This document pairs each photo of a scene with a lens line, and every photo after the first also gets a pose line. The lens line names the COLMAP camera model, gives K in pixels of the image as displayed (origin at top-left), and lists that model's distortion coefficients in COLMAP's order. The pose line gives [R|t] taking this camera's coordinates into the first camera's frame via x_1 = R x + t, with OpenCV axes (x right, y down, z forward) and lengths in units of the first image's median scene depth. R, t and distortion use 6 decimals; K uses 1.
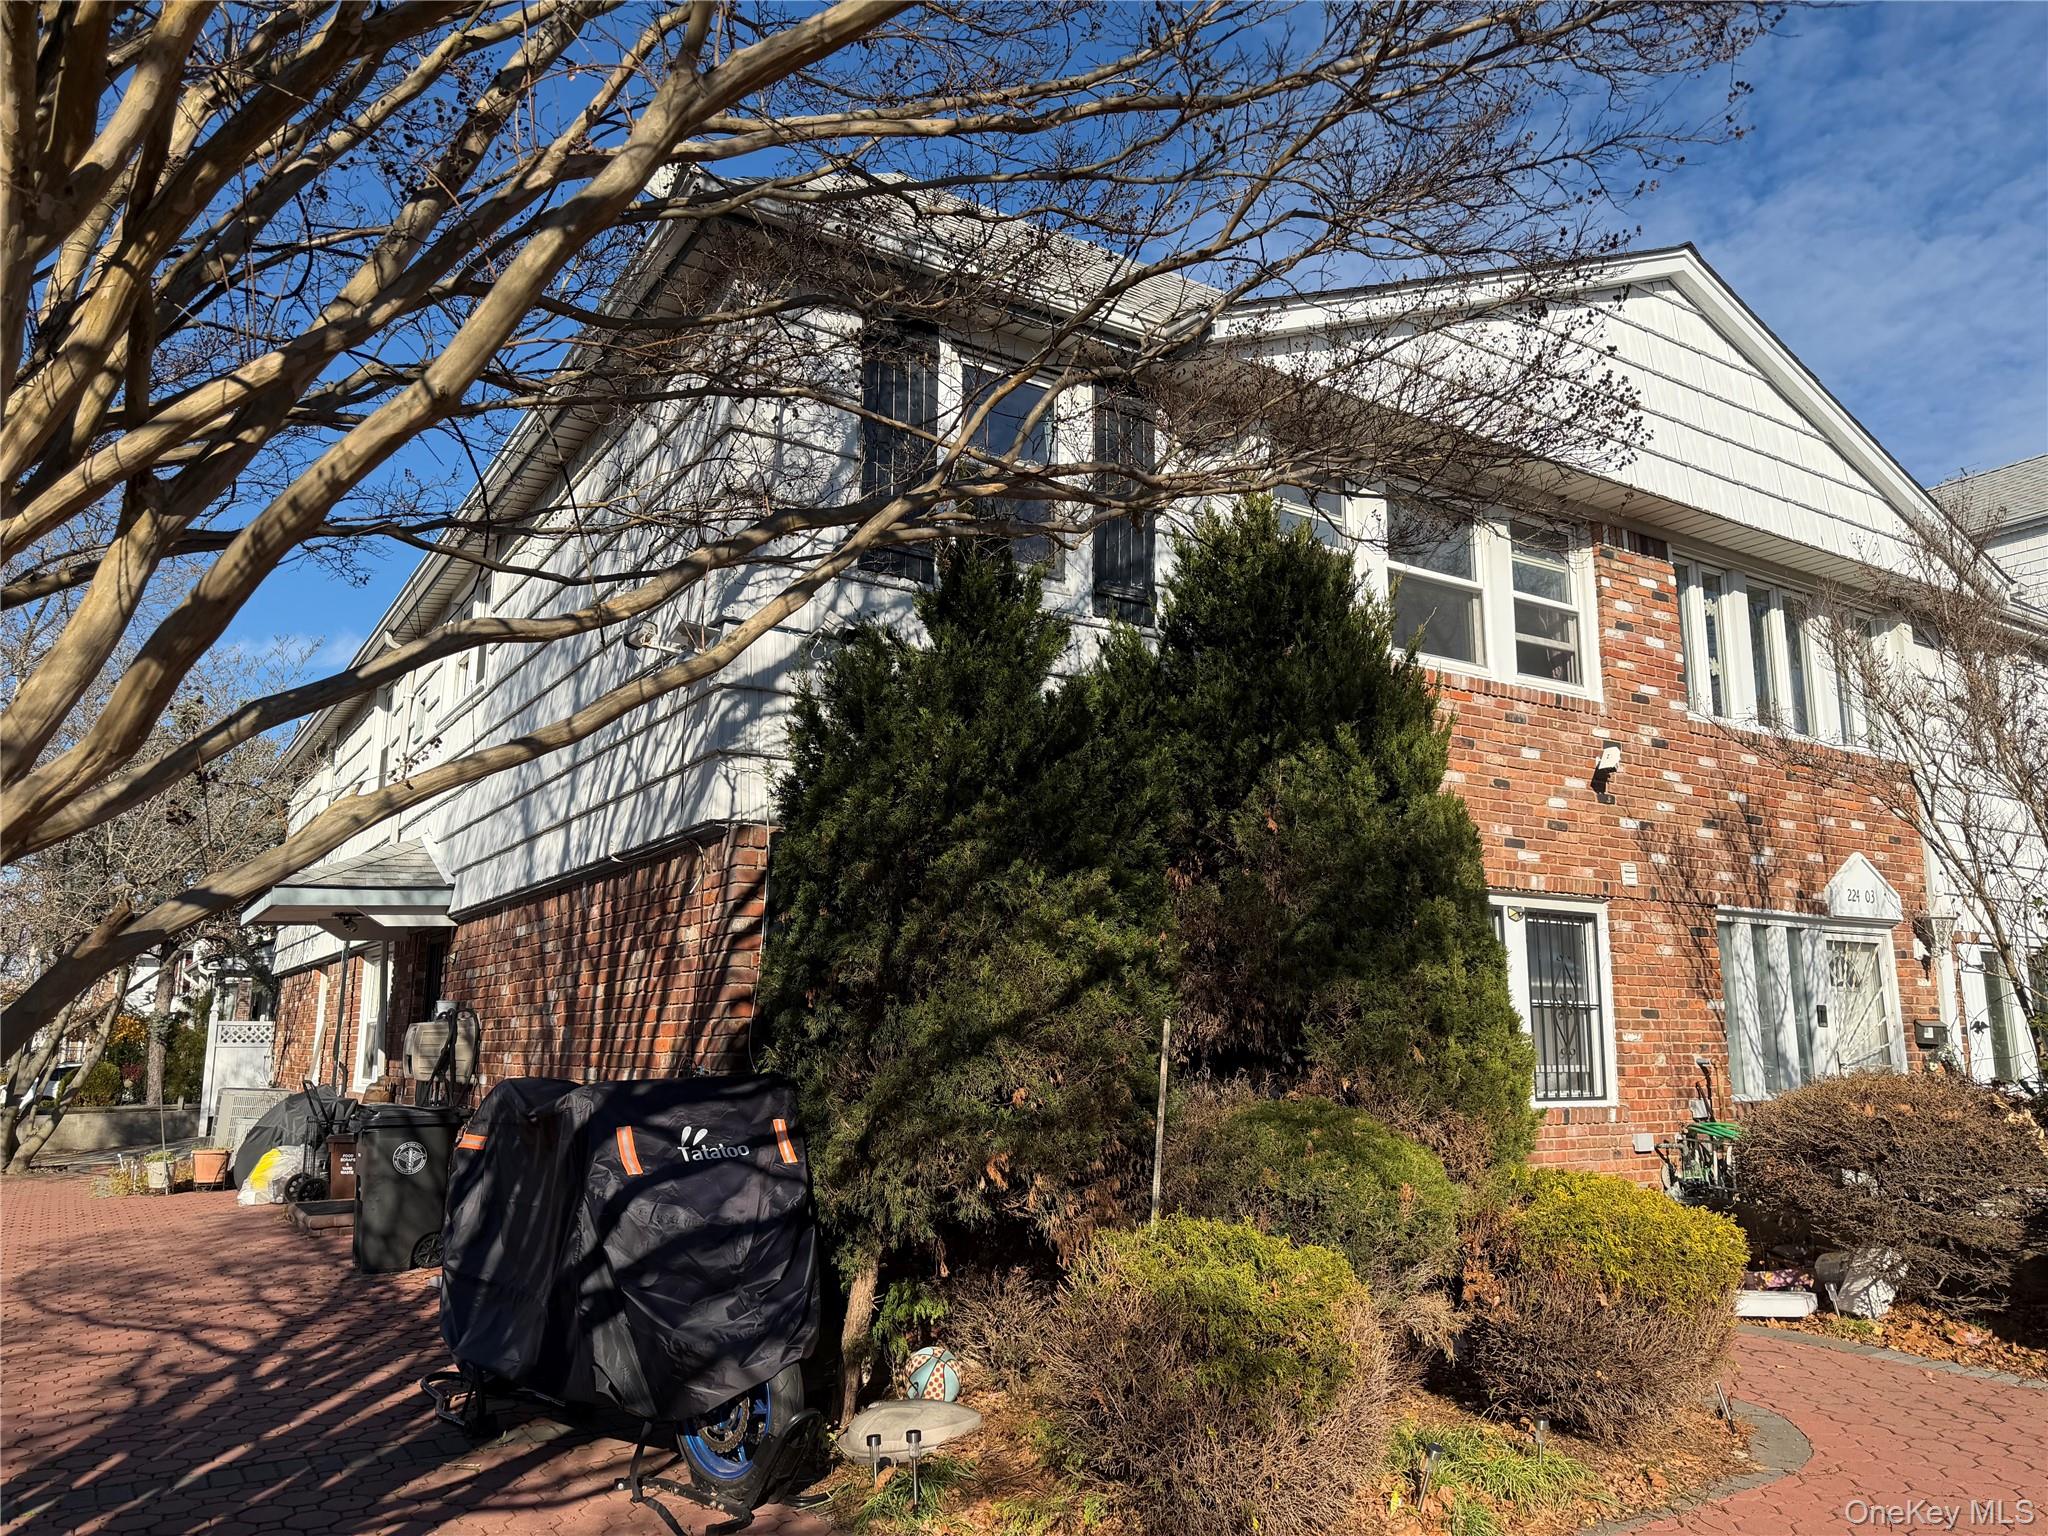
lens RADIAL K [[1413.3, 0, 1024.0], [0, 1413.3, 768.0], [0, 0, 1]] dist [0.066149, 0.001623]
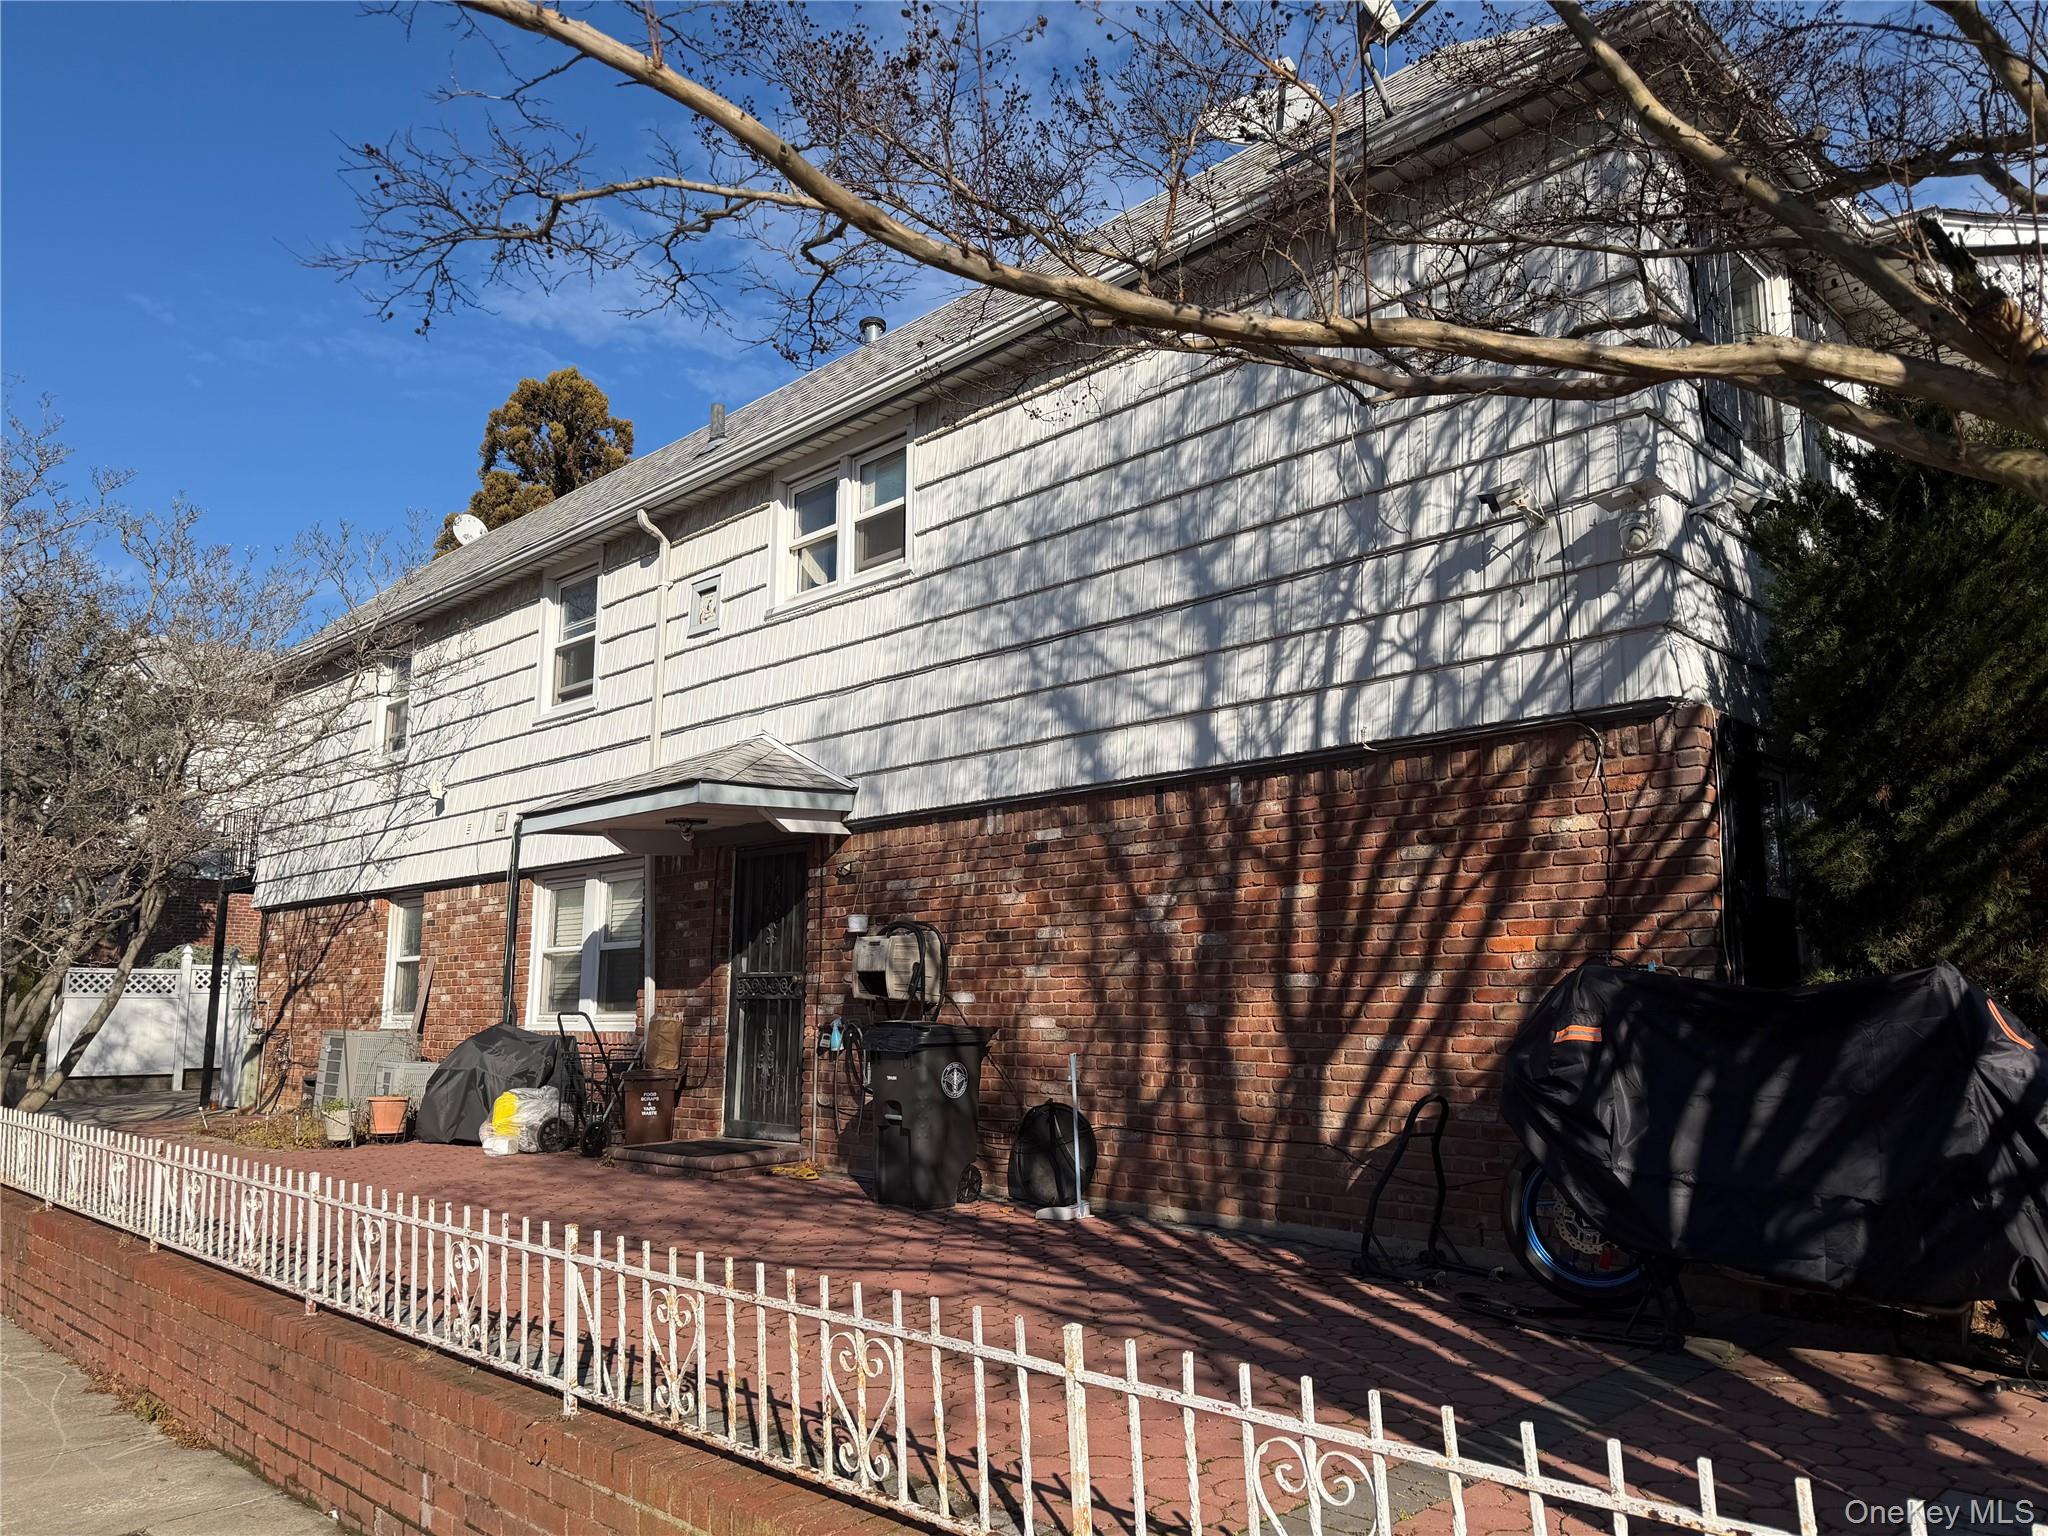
lens RADIAL K [[1413.3, 0, 1024.0], [0, 1413.3, 768.0], [0, 0, 1]] dist [0.066149, 0.001623]
pose [[0.971682, 0.038551, 0.233128, -0.598215], [-0.042596, 0.999016, 0.012340, 0.063357], [-0.232423, -0.021920, 0.972368, 0.132327]]
